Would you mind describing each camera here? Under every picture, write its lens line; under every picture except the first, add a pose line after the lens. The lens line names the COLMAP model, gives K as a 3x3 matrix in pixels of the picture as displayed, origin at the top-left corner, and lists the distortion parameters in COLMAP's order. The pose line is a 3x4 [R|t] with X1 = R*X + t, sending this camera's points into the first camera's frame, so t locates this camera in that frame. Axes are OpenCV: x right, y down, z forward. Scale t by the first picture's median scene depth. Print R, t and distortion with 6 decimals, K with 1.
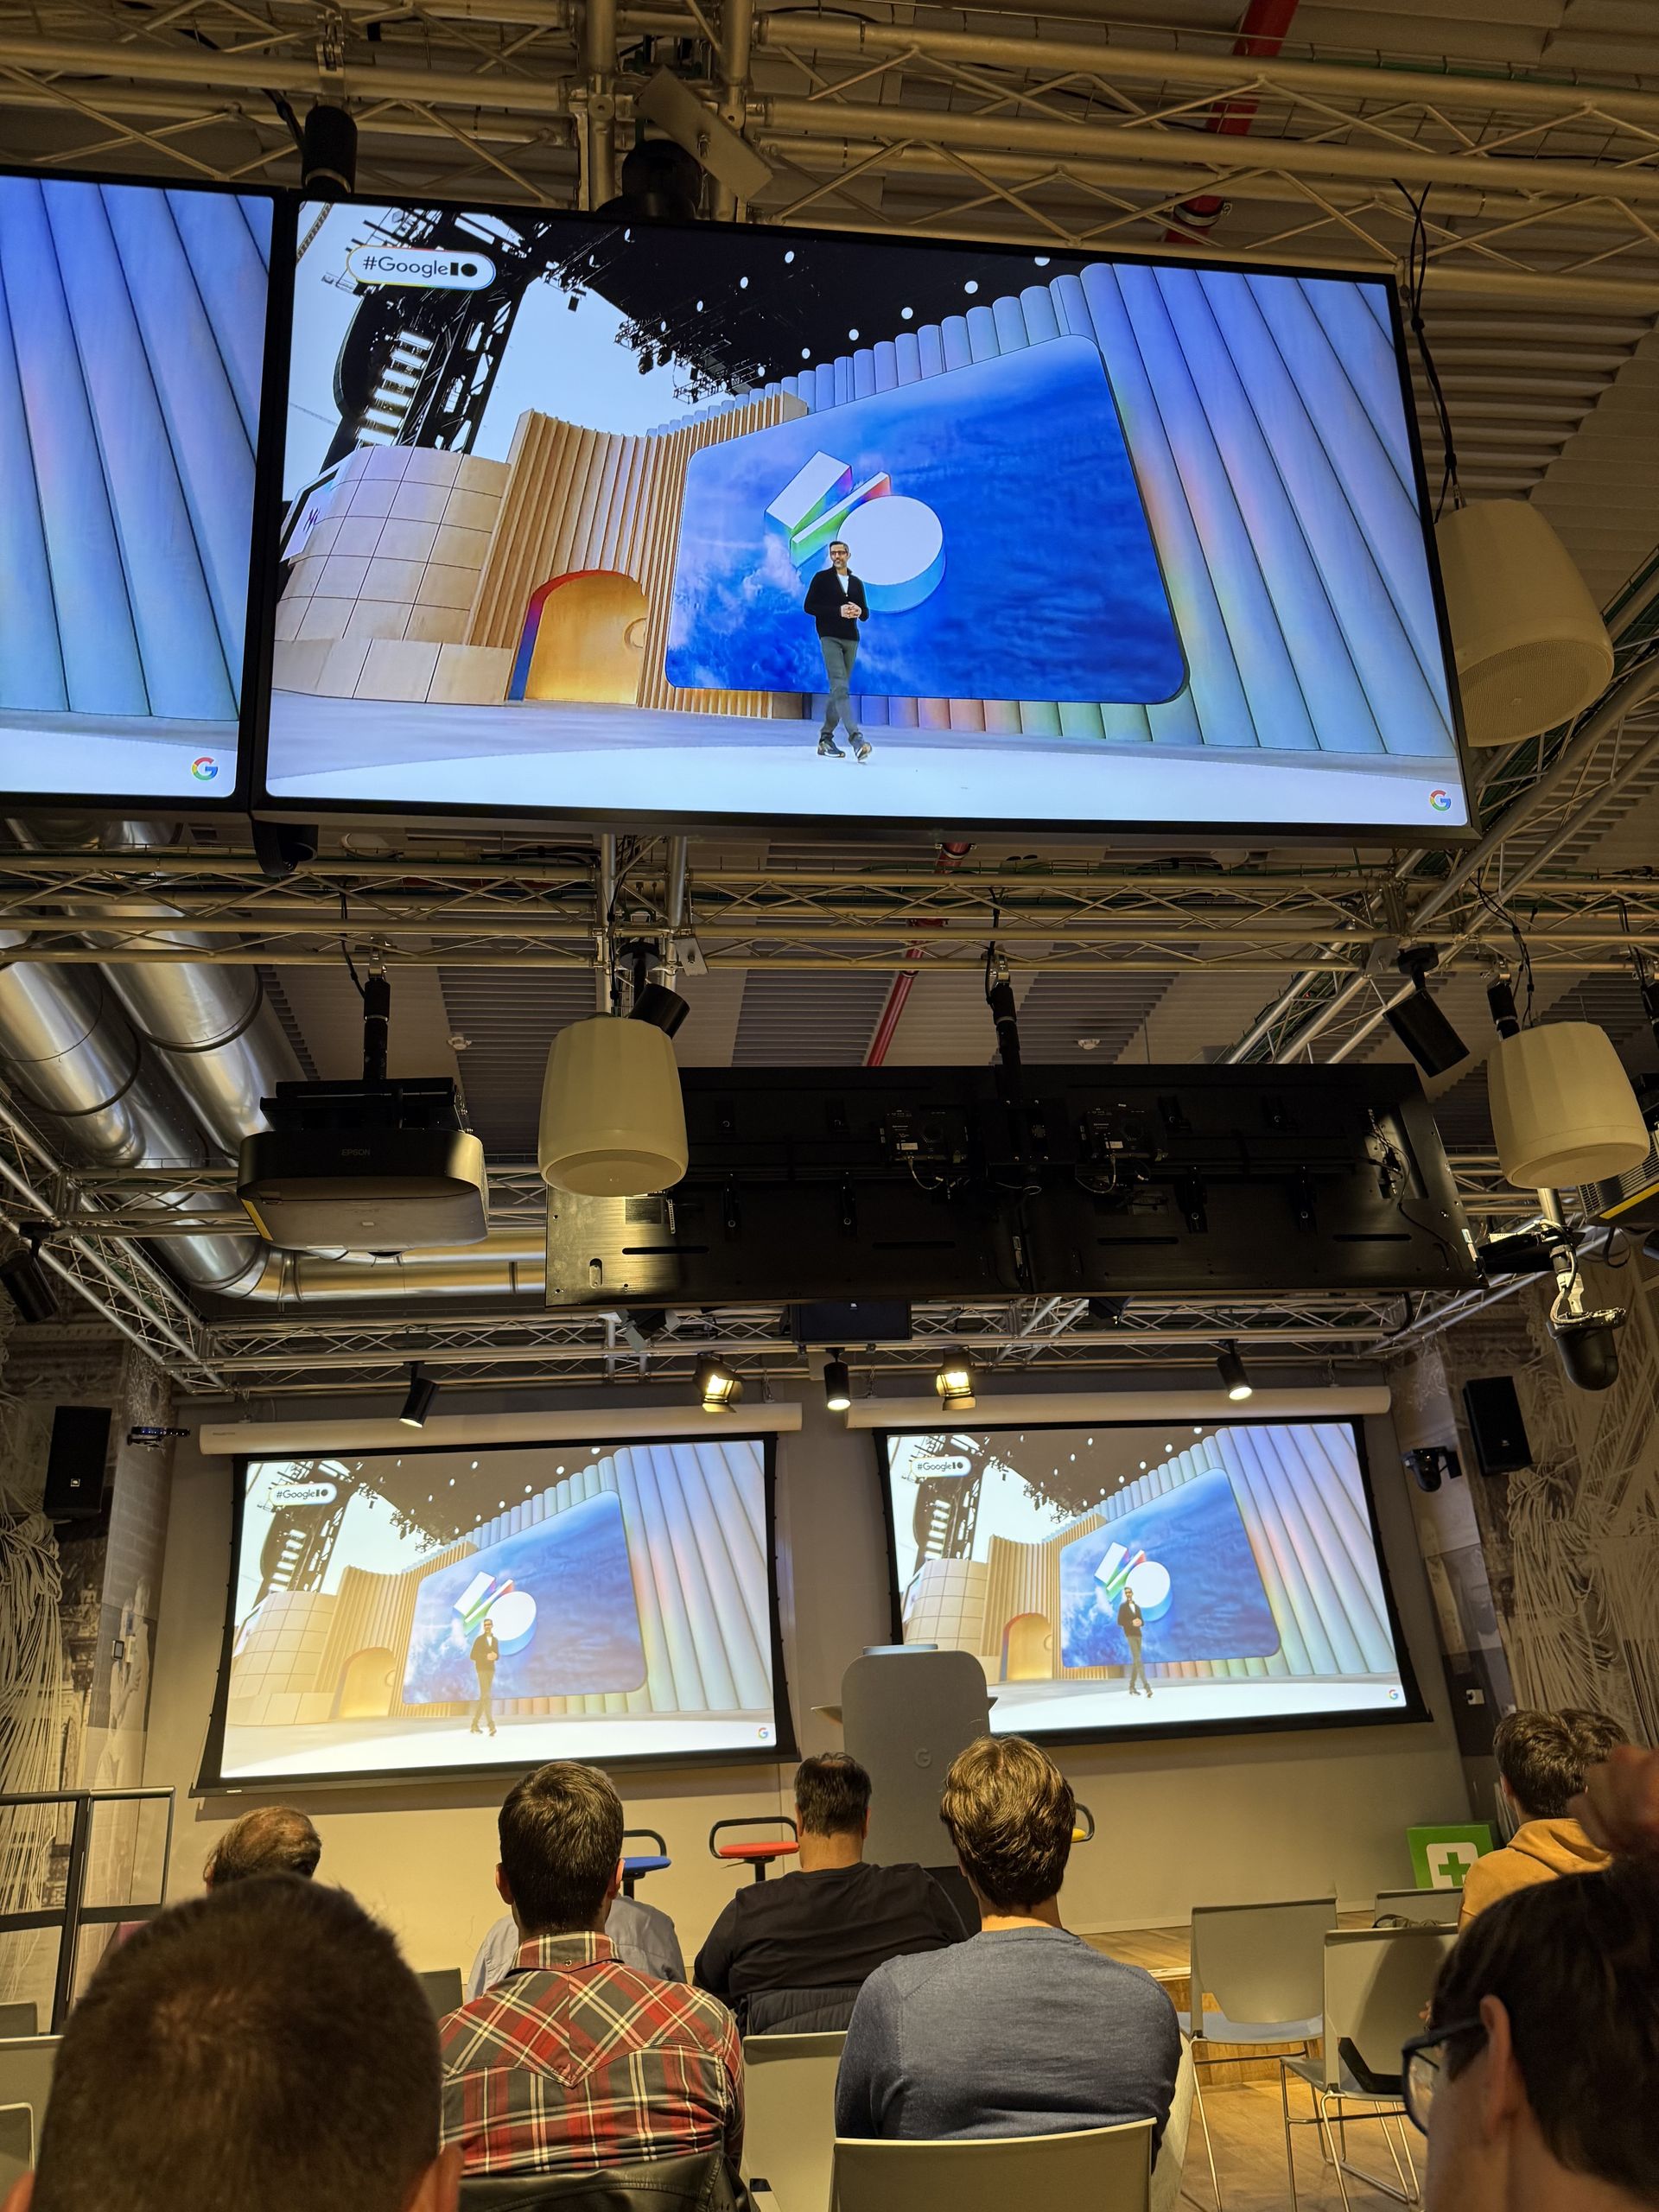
lens RADIAL K [[1538.2, 0, 836.4], [0, 1538.2, 1116.1], [0, 0, 1]] dist [0.041290, -0.043475]
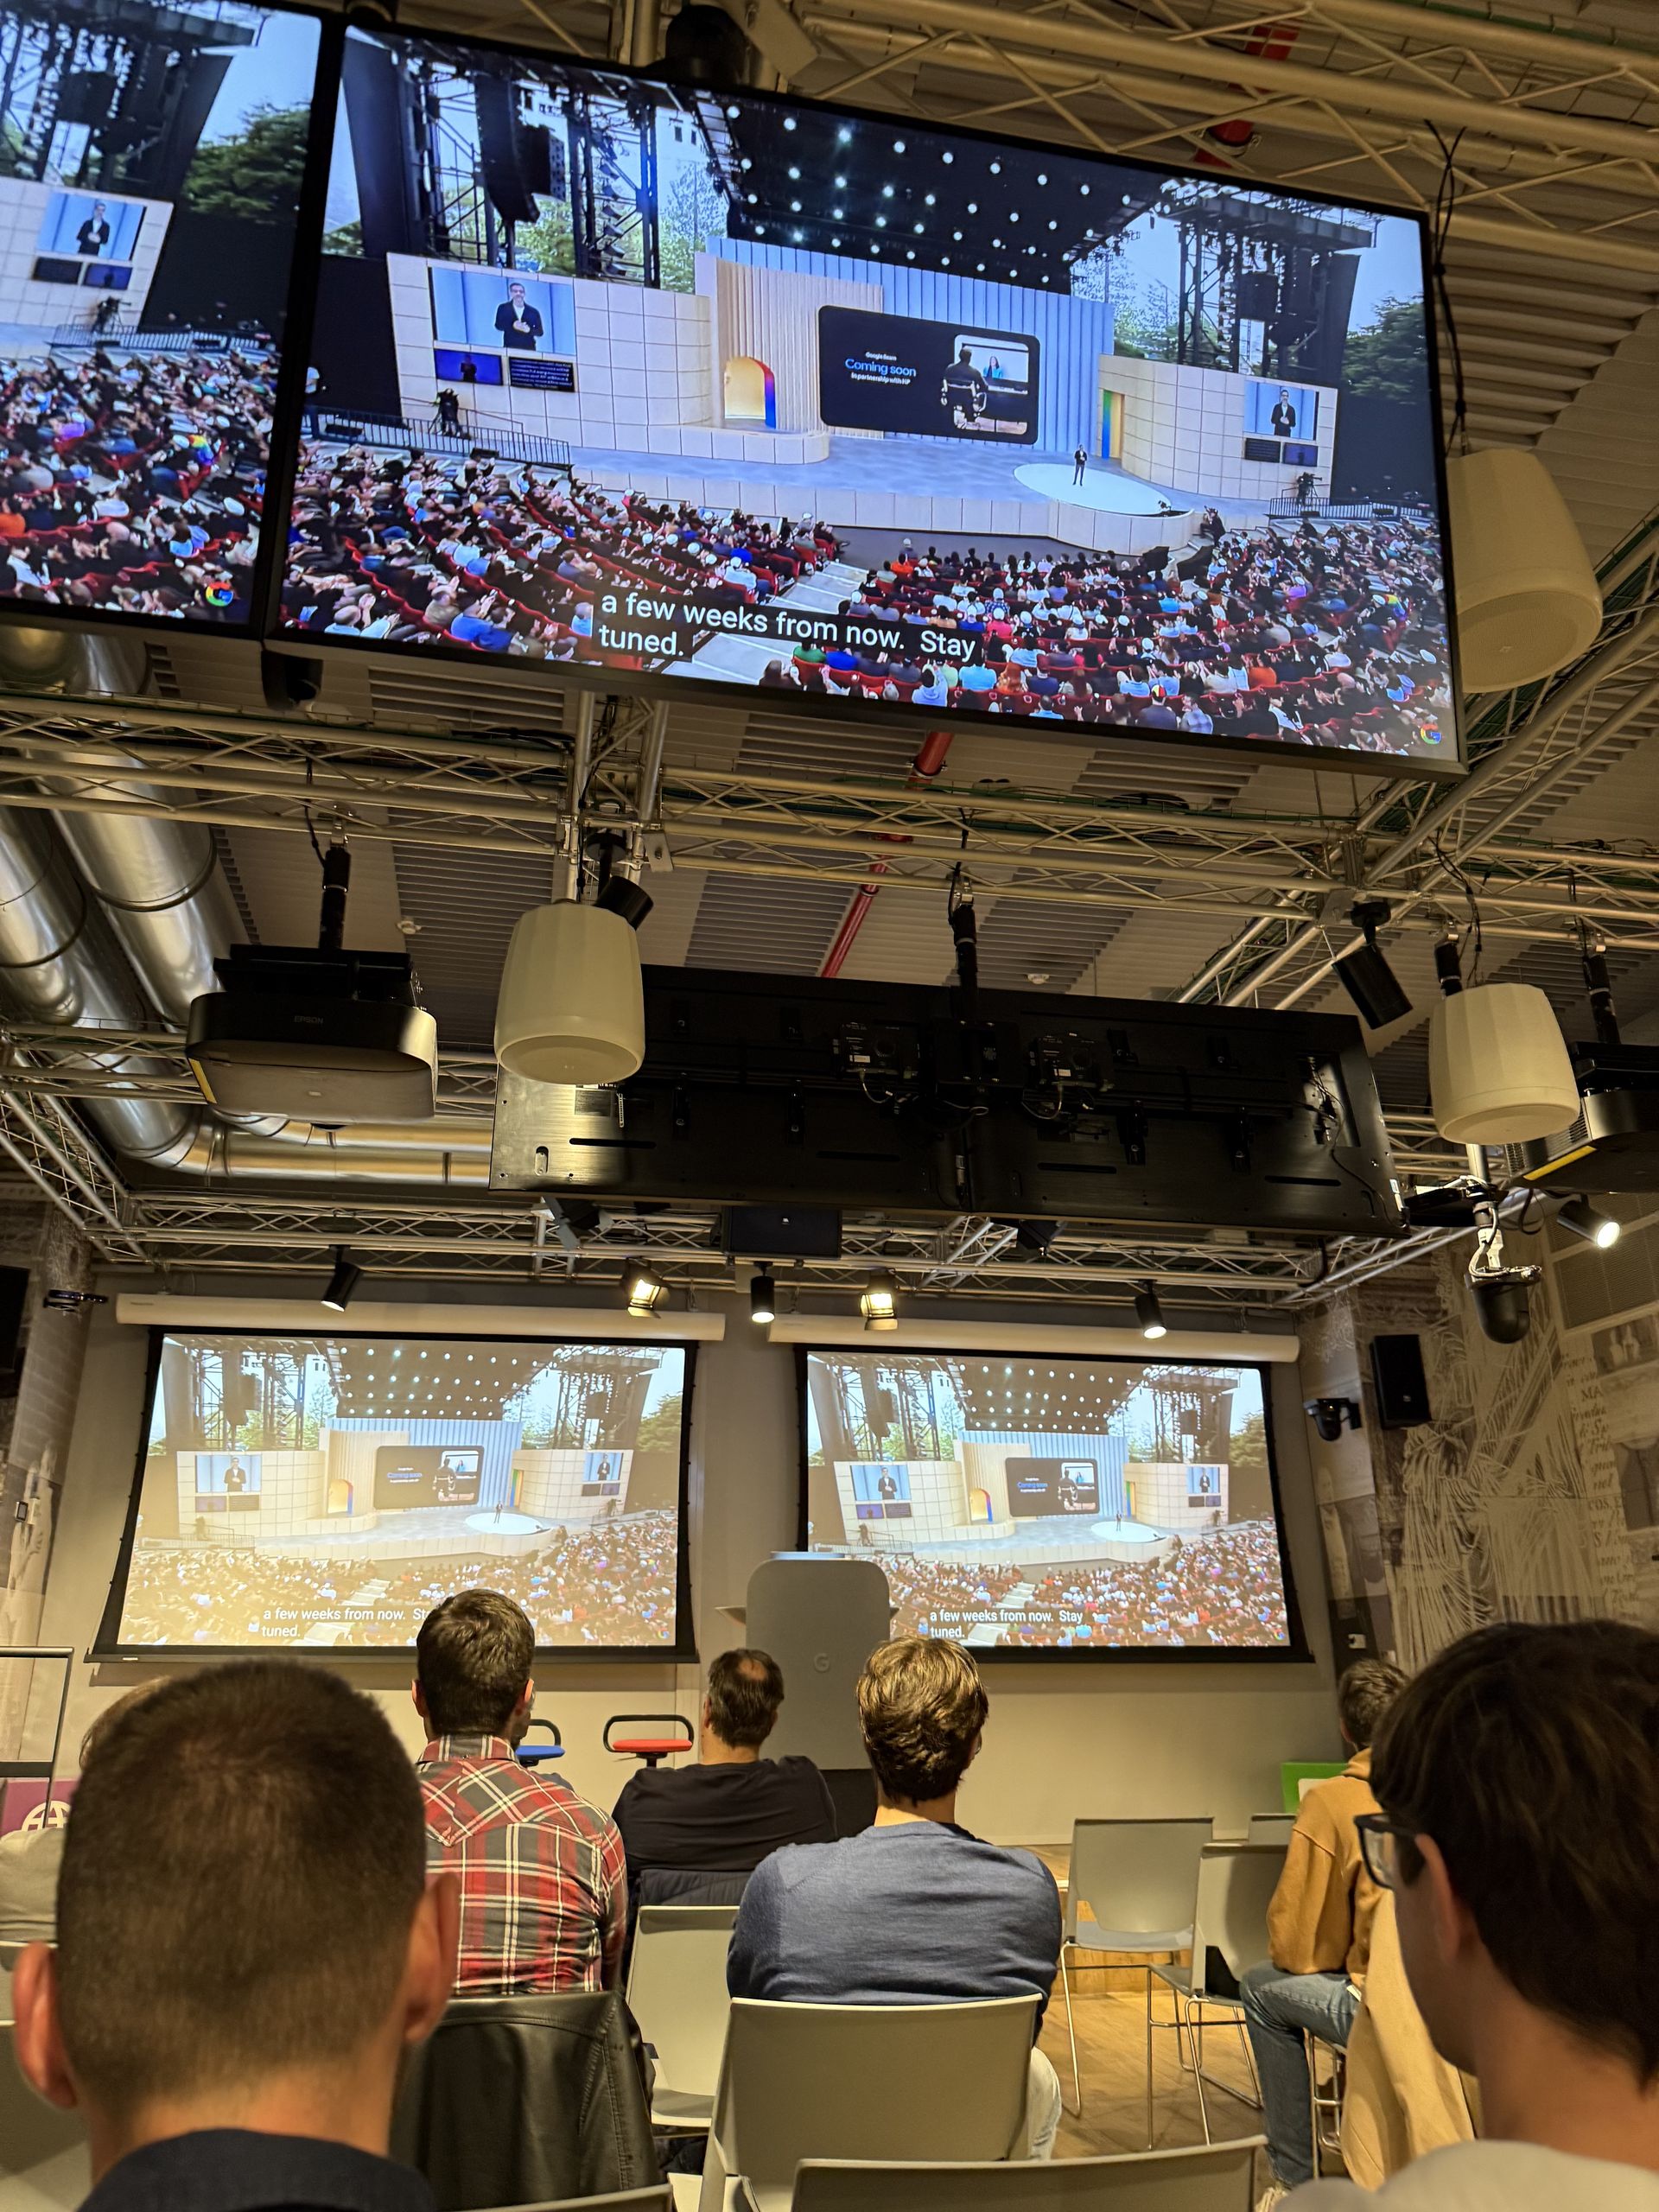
lens RADIAL K [[1538.2, 0, 828.3], [0, 1538.2, 1090.8], [0, 0, 1]] dist [0.041290, -0.043475]
pose [[0.996462, 0.074059, 0.039724, -0.007879], [-0.075234, 0.996745, 0.028961, 0.008267], [-0.037450, -0.031847, 0.998791, -0.004392]]
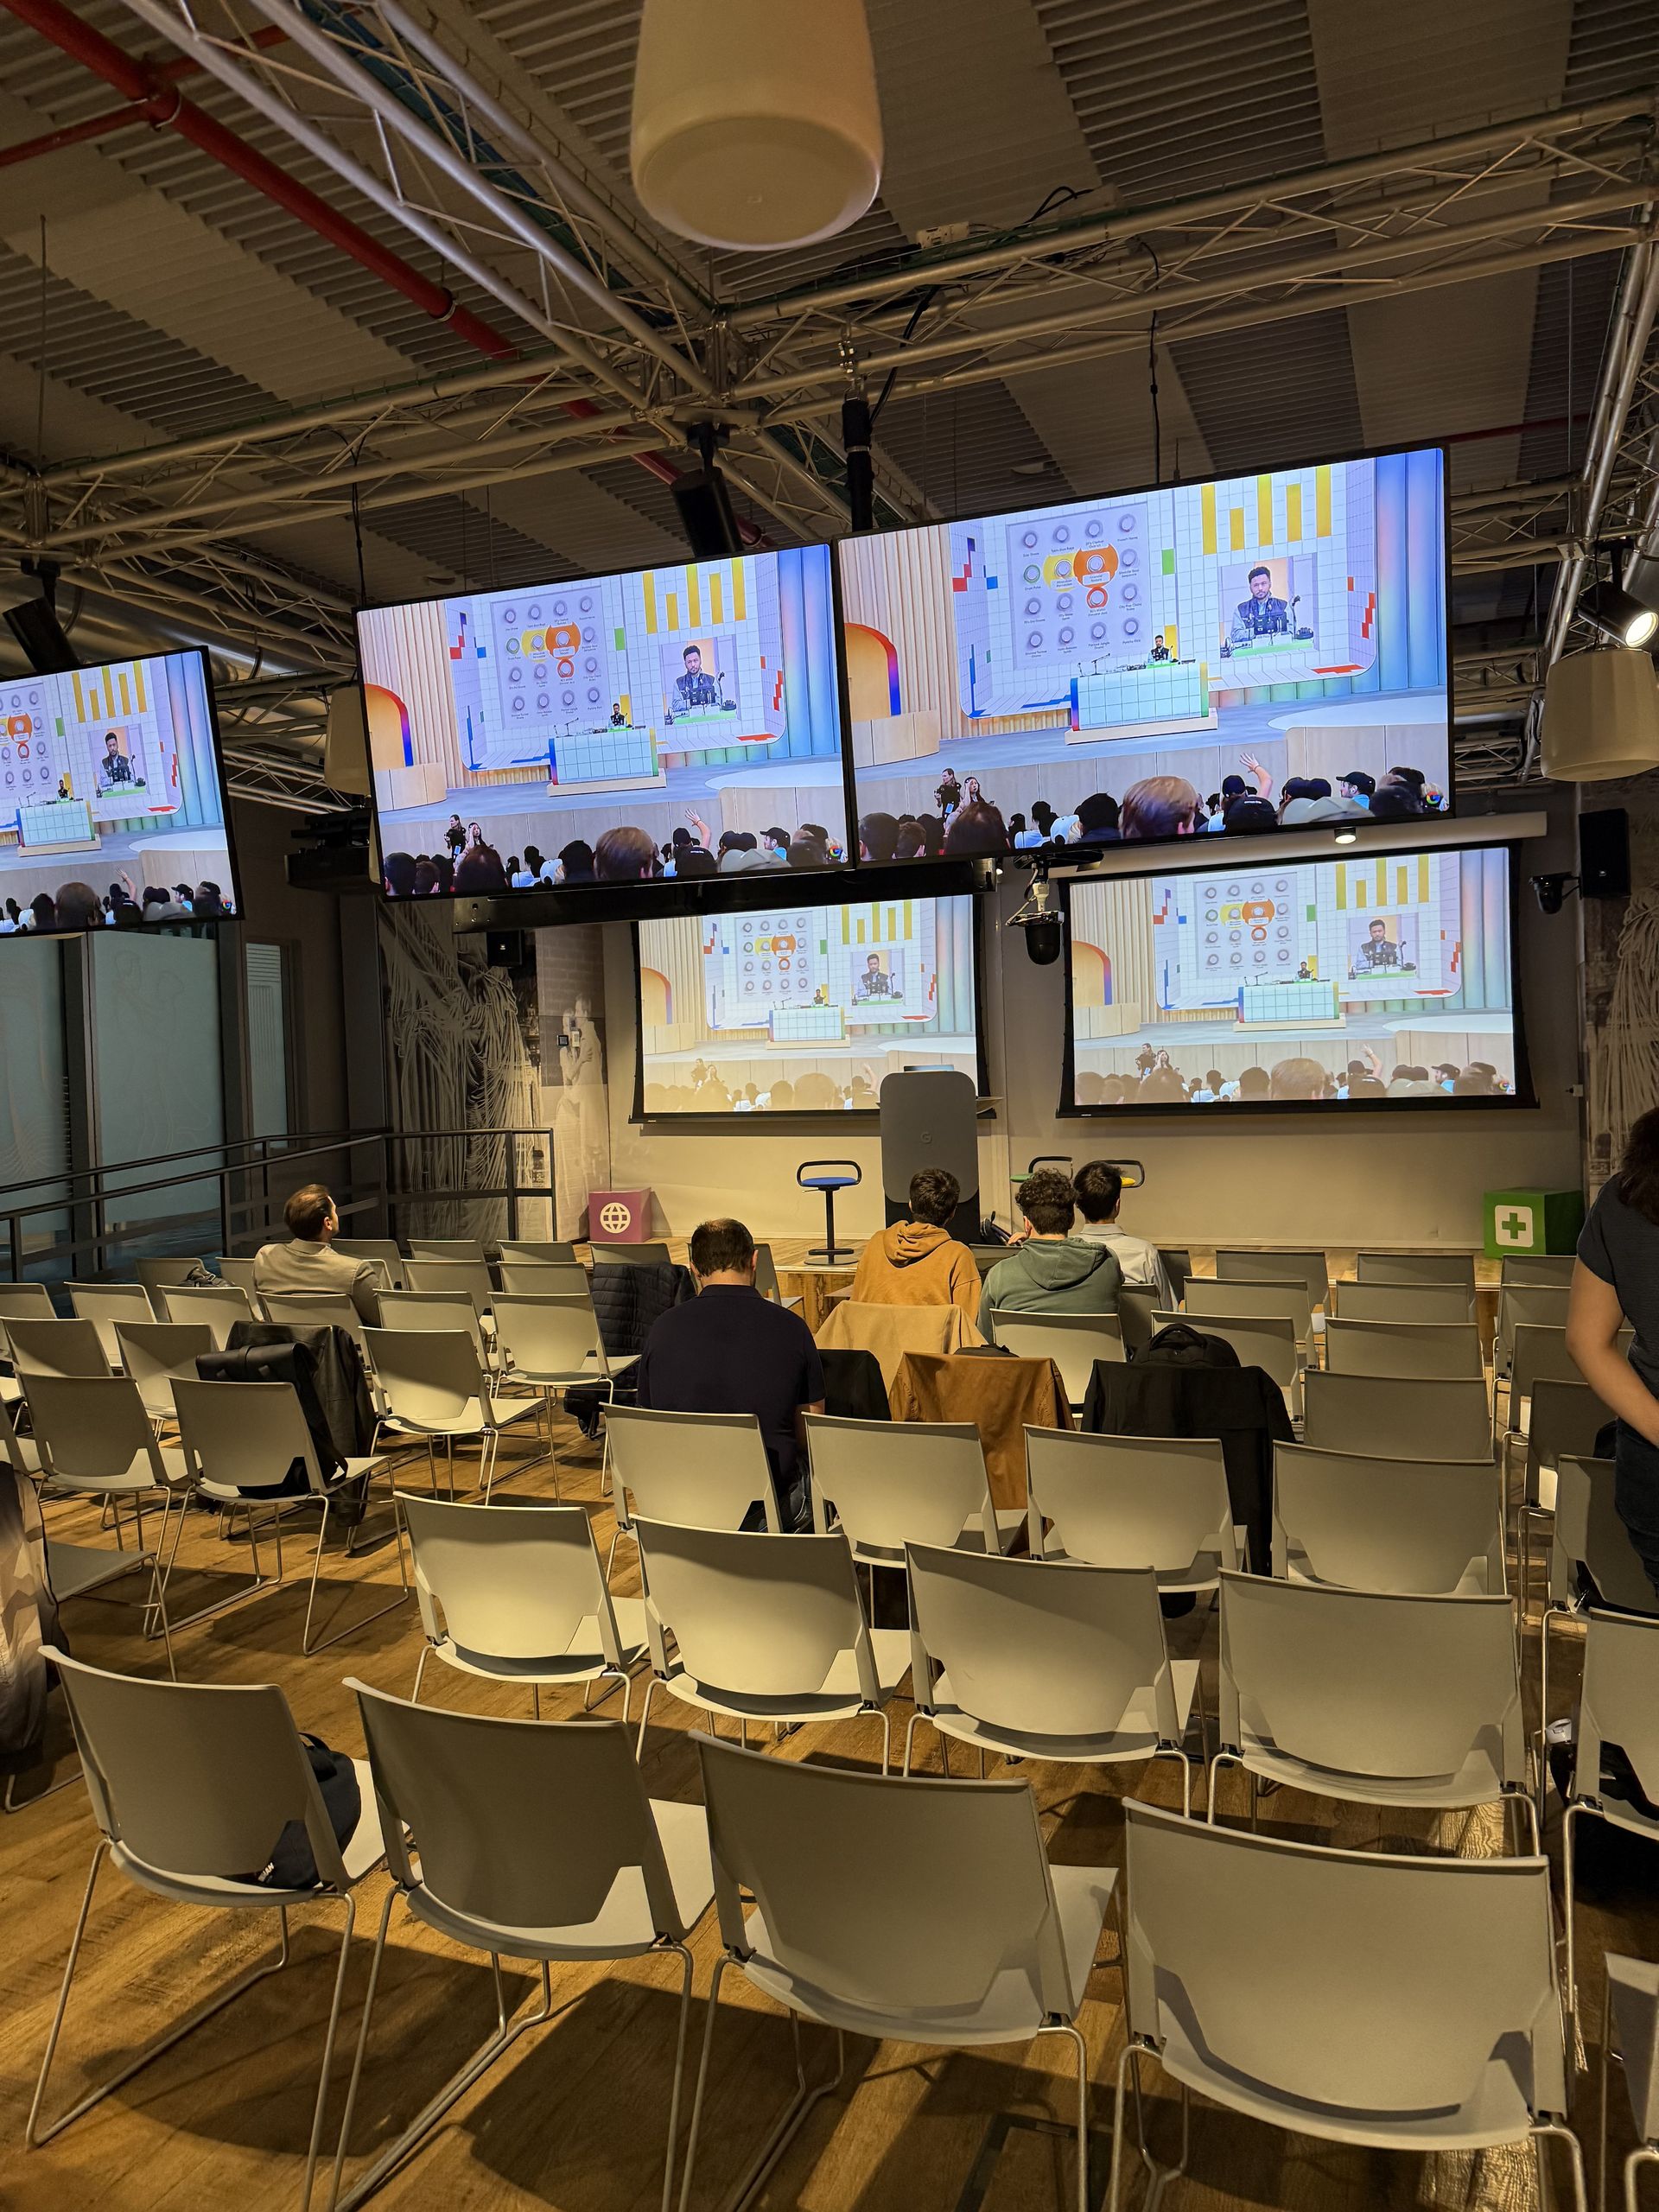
lens RADIAL K [[1538.2, 0, 811.5], [0, 1538.2, 1100.0], [0, 0, 1]] dist [0.041290, -0.043475]
pose [[0.863377, 0.038968, -0.503053, 0.629134], [0.173602, 0.913199, 0.368688, -0.160956], [0.473754, -0.405648, 0.781669, -0.172310]]
